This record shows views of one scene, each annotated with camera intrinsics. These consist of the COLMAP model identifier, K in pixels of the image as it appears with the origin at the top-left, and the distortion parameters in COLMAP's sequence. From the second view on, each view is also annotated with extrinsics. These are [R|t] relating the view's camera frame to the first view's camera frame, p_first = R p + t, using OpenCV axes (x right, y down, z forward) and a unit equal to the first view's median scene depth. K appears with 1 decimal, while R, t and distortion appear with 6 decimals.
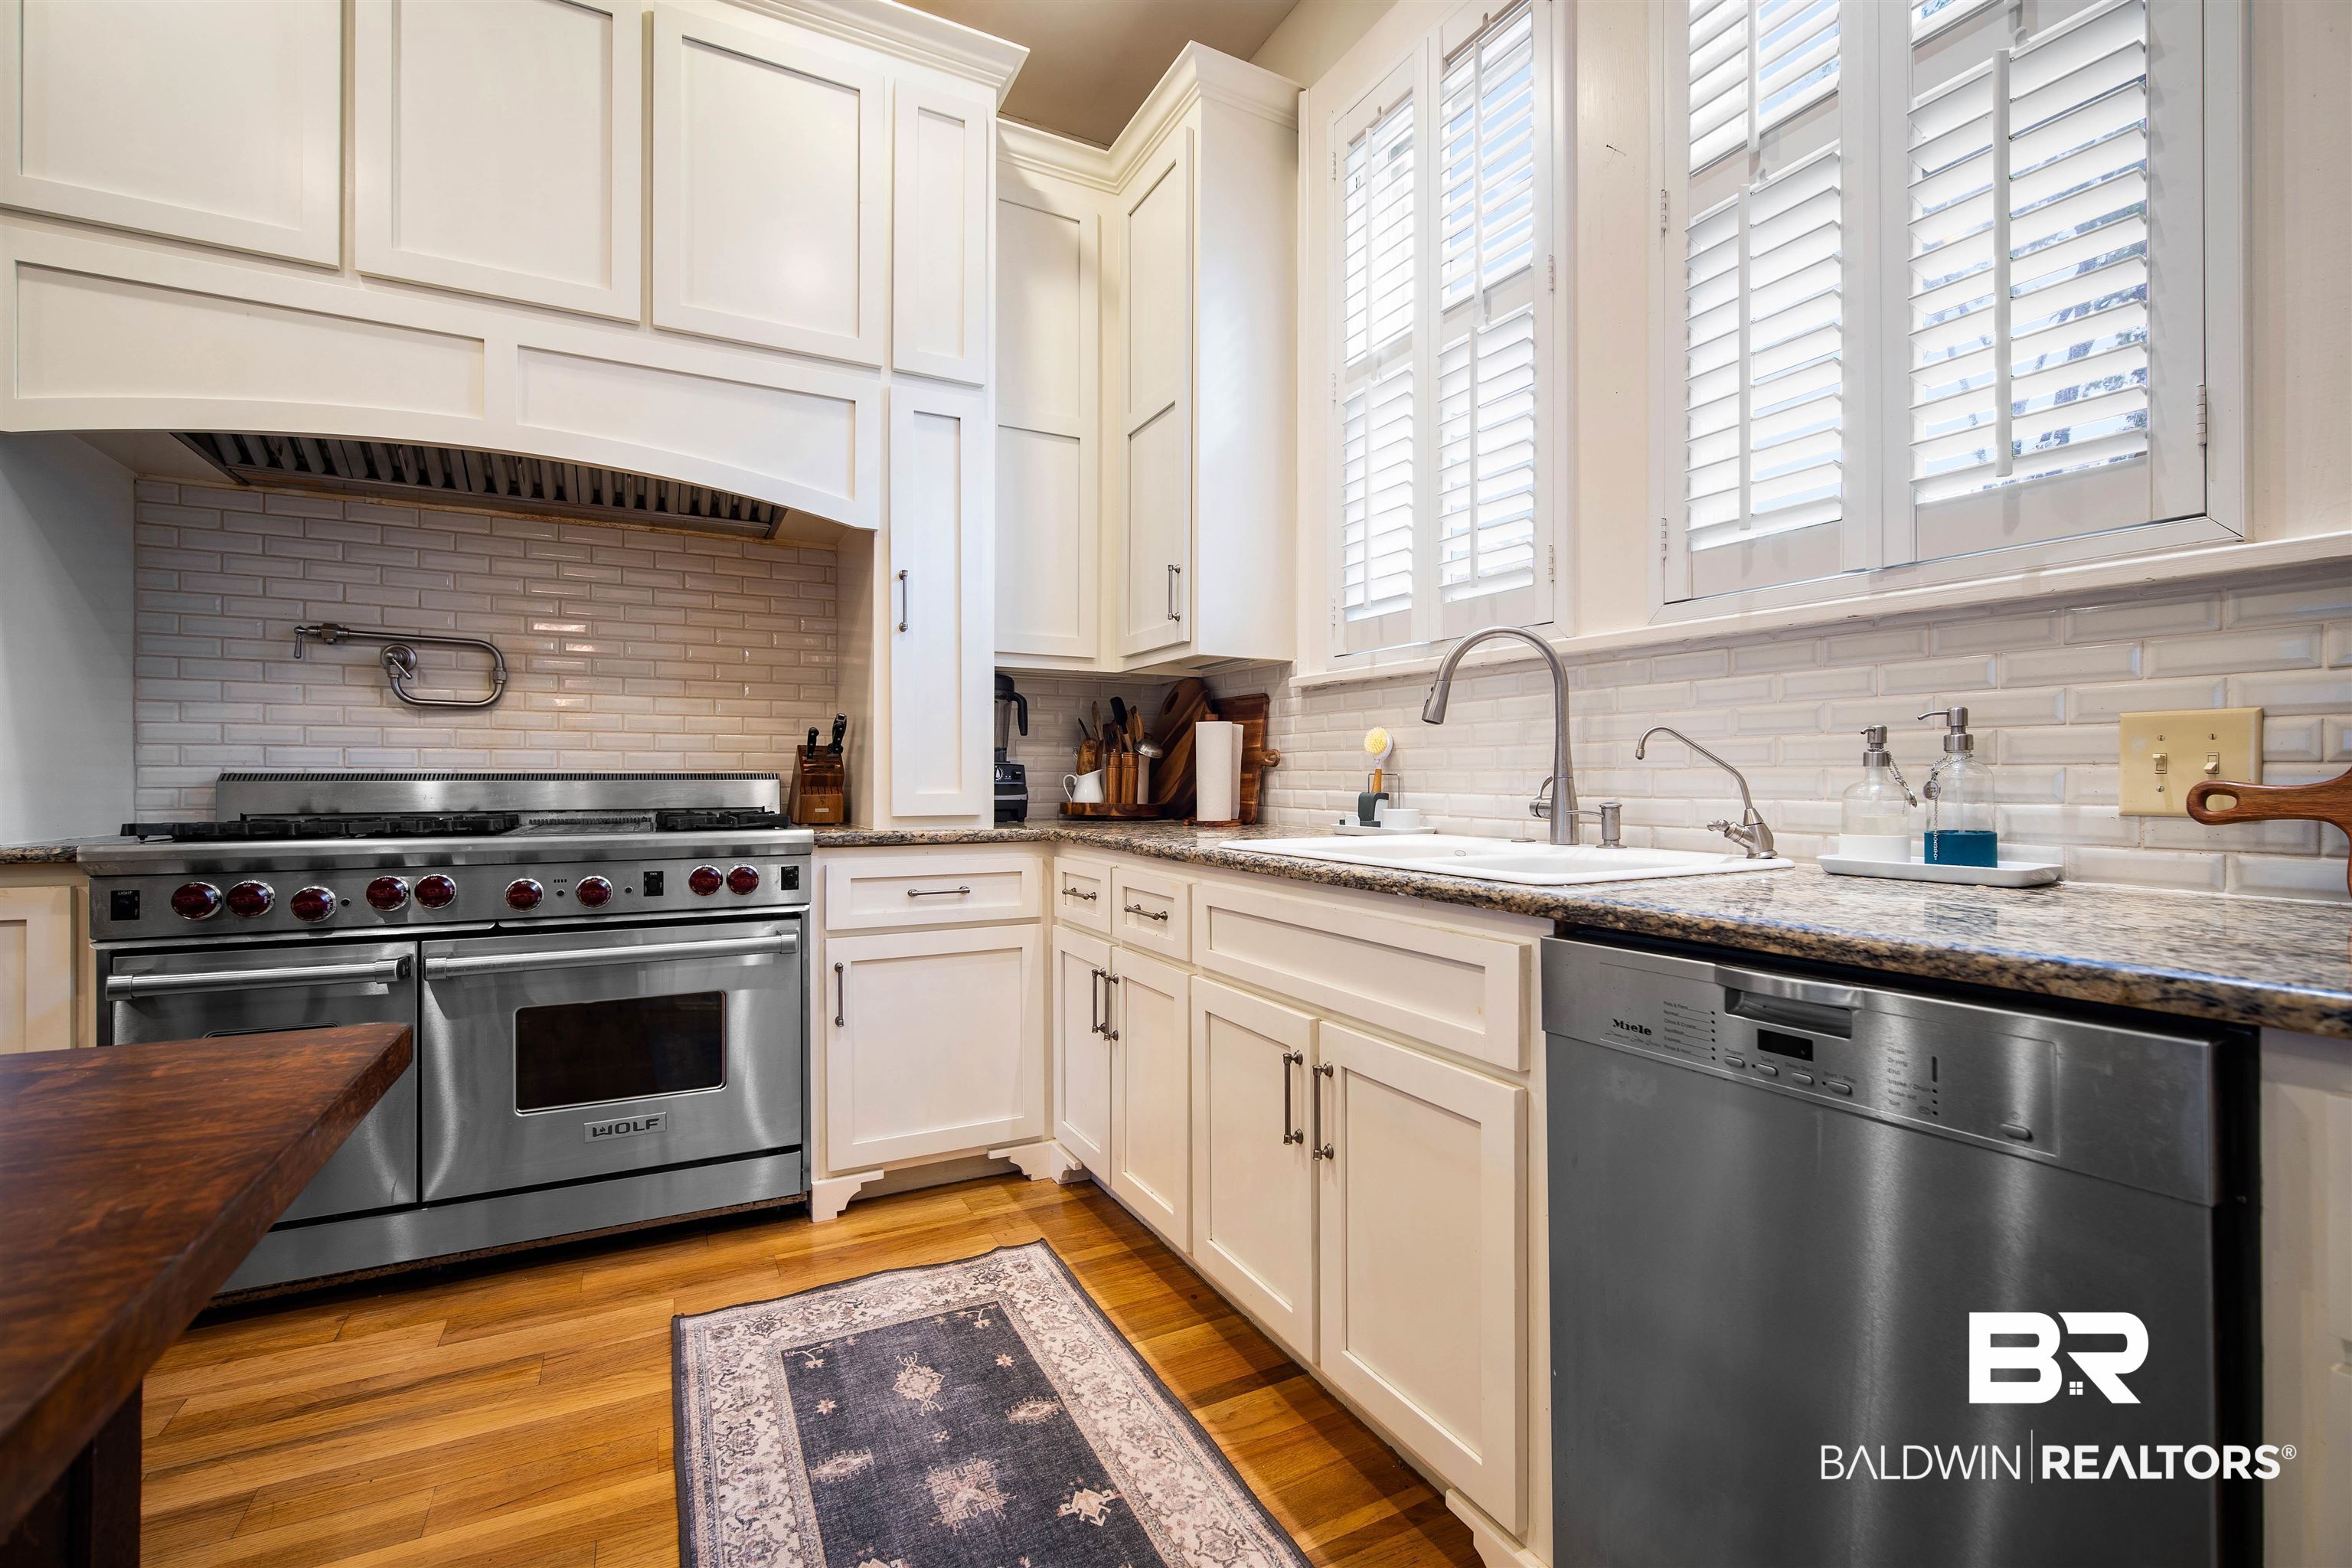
lens RADIAL K [[1021.2, 0, 1189.4], [0, 1021.2, 784.7], [0, 0, 1]] dist [-0.005340, -0.000313]
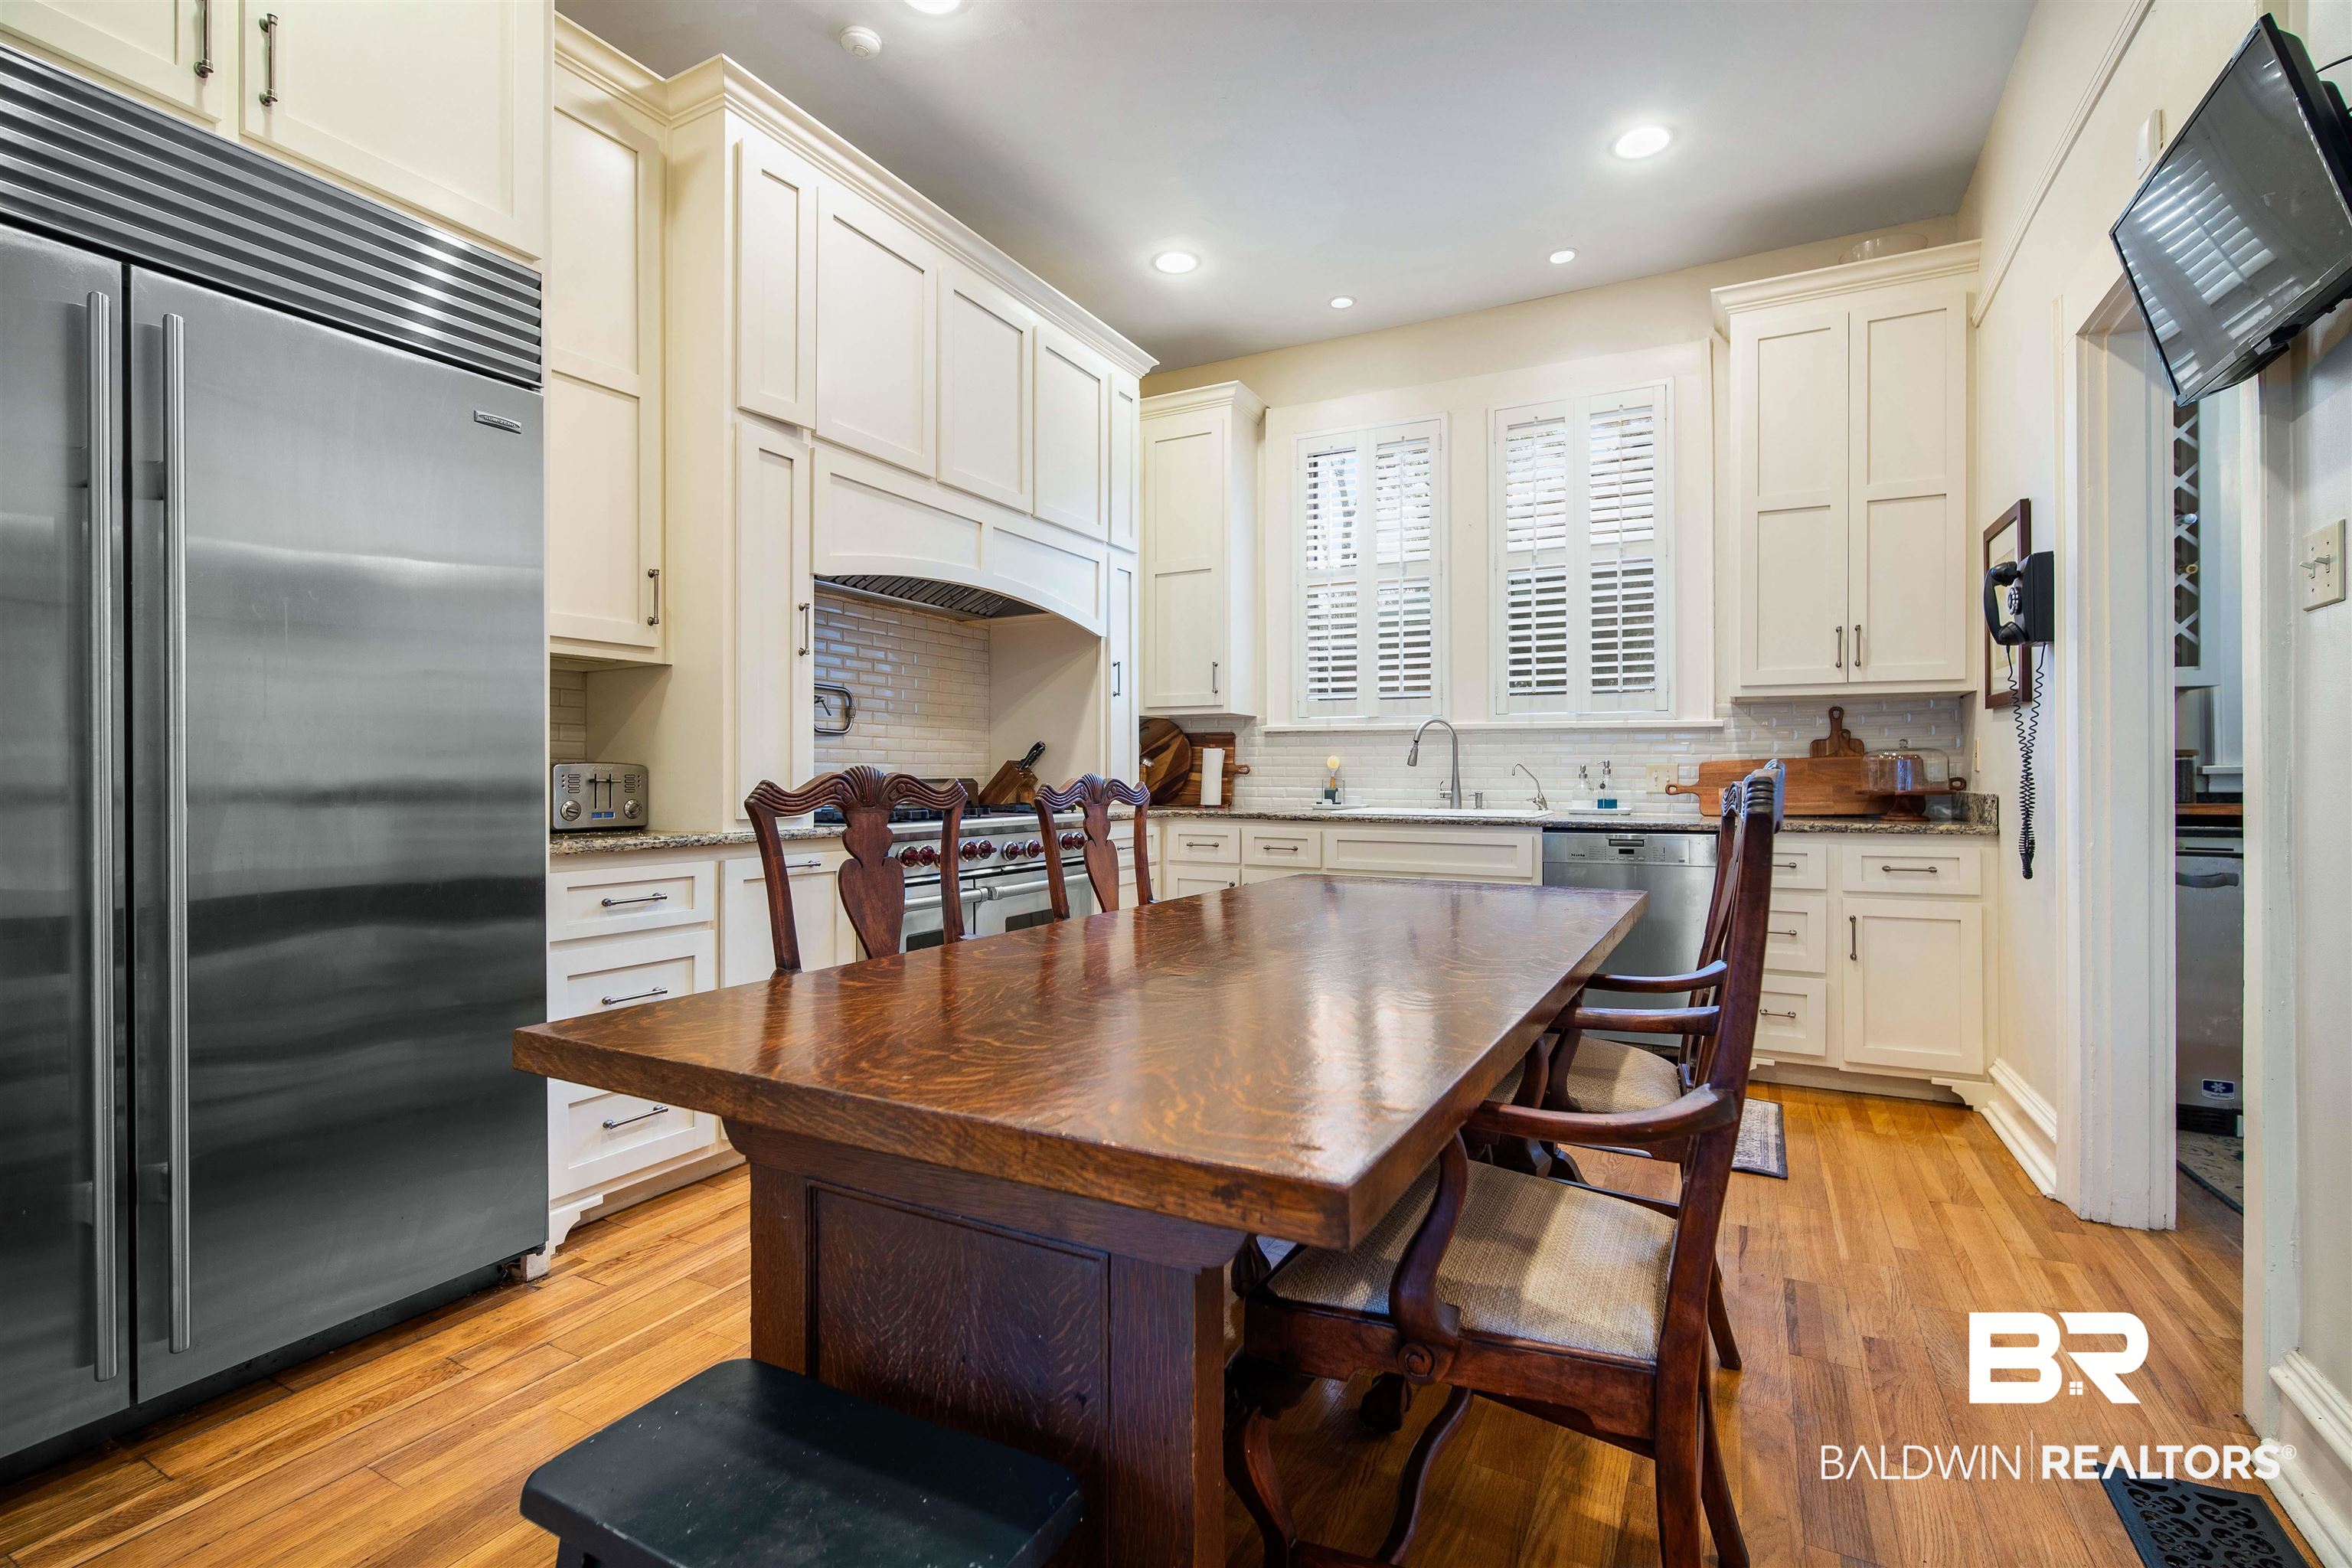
lens RADIAL K [[1021.2, 0, 1189.4], [0, 1021.2, 784.7], [0, 0, 1]] dist [-0.005340, -0.000313]
pose [[0.830788, -0.005232, 0.556564, -1.286768], [0.002600, 0.999981, 0.005519, -0.012158], [-0.556583, -0.003138, 0.830786, -0.568757]]
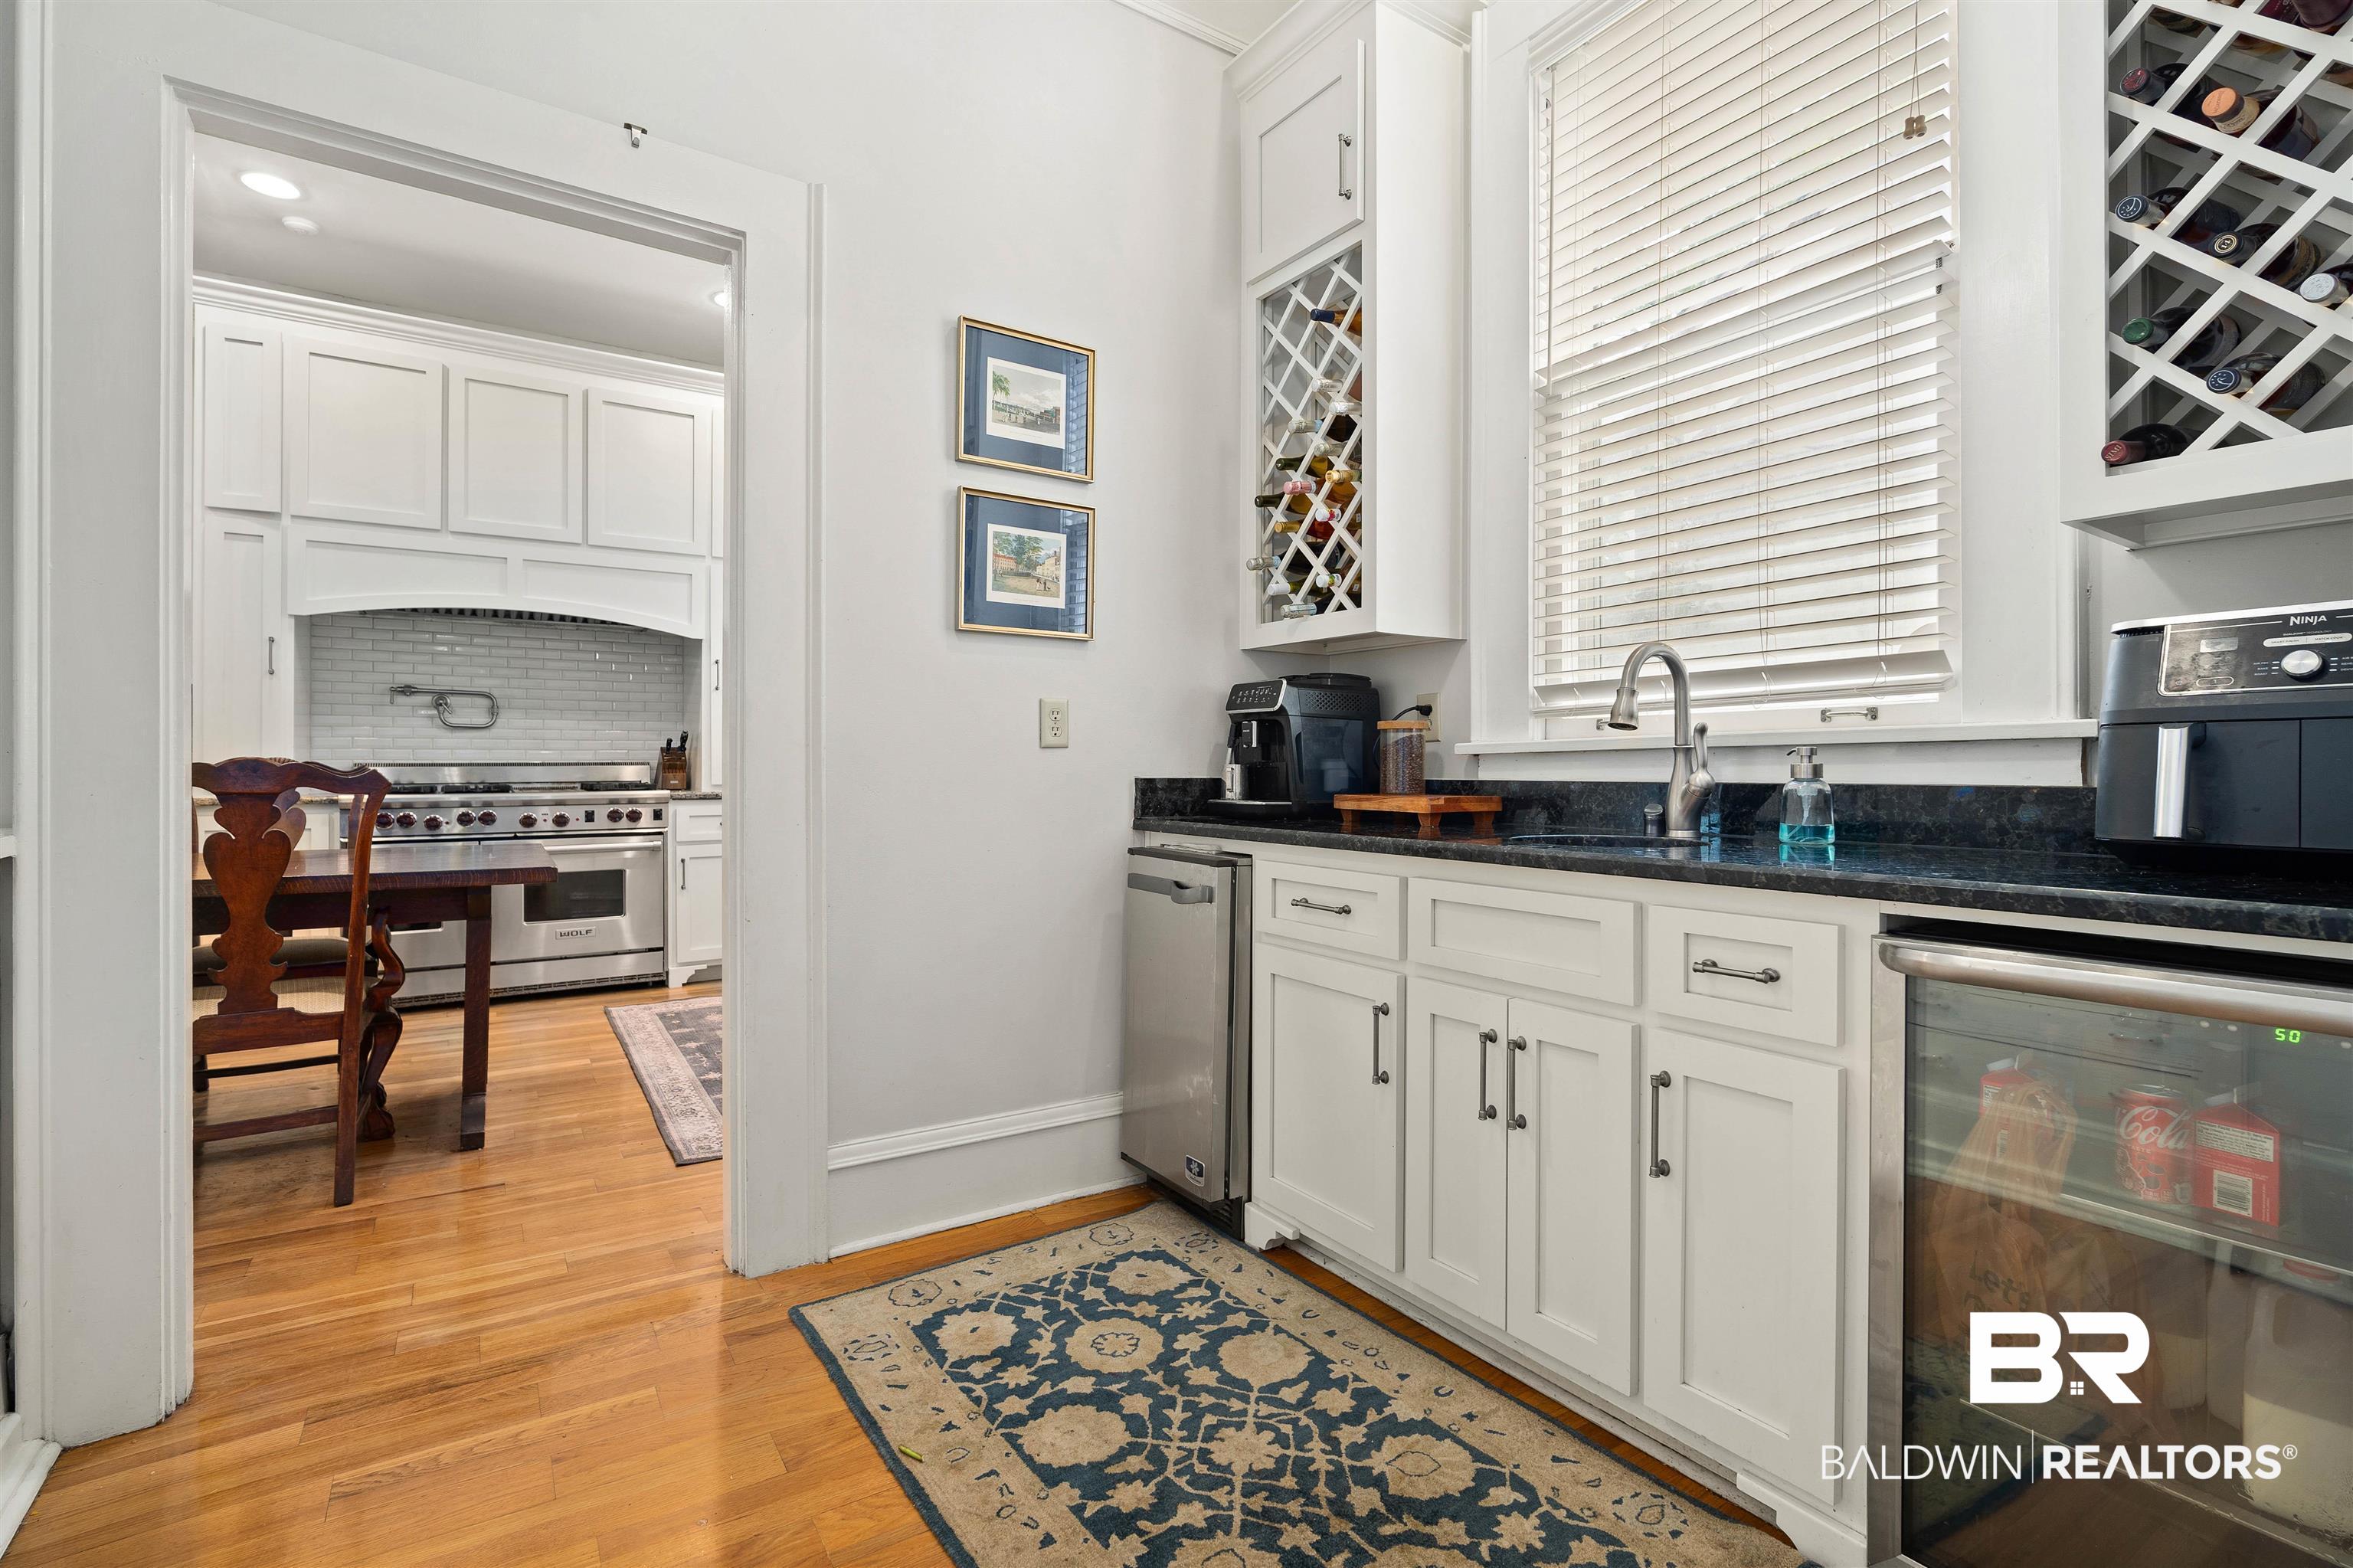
lens RADIAL K [[1064.2, 0, 1182.3], [0, 1064.2, 761.2], [0, 0, 1]] dist [-0.002672, 0.000151]
pose [[0.995063, -0.000960, 0.099245, 0.456629], [0.001728, 0.999969, -0.007650, 0.003611], [-0.099235, 0.007784, 0.995034, -1.263743]]
